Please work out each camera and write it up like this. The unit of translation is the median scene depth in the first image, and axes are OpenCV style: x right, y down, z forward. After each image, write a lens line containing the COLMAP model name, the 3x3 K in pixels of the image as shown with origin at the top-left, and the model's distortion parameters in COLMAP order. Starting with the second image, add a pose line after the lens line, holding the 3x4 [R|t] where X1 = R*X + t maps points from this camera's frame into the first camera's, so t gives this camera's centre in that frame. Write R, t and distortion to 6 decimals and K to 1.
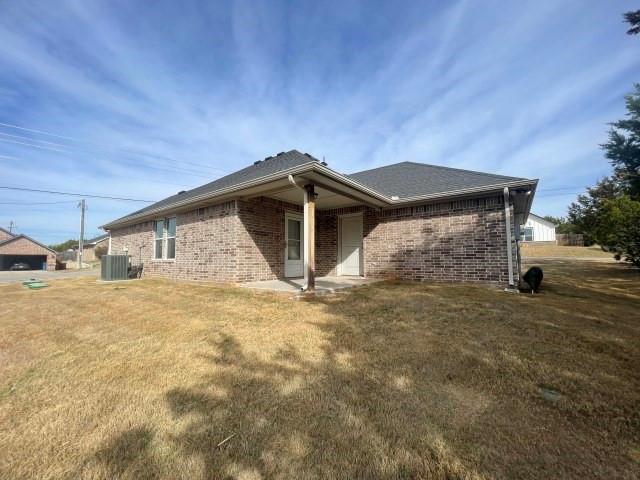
lens RADIAL K [[258.9, 0, 320.6], [0, 258.9, 241.2], [0, 0, 1]] dist [-0.003123, 0.000253]
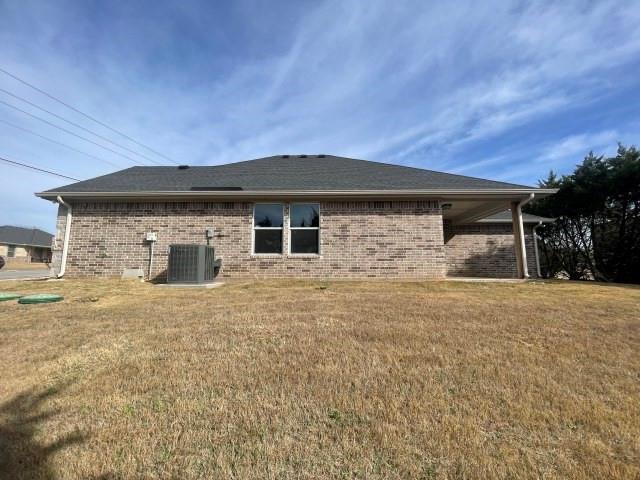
lens RADIAL K [[258.9, 0, 322.7], [0, 258.9, 240.5], [0, 0, 1]] dist [-0.003123, 0.000253]
pose [[0.808751, 0.080452, 0.582622, -1.205590], [-0.047197, 0.996283, -0.072058, 0.096930], [-0.586254, 0.030779, 0.809543, 0.363926]]
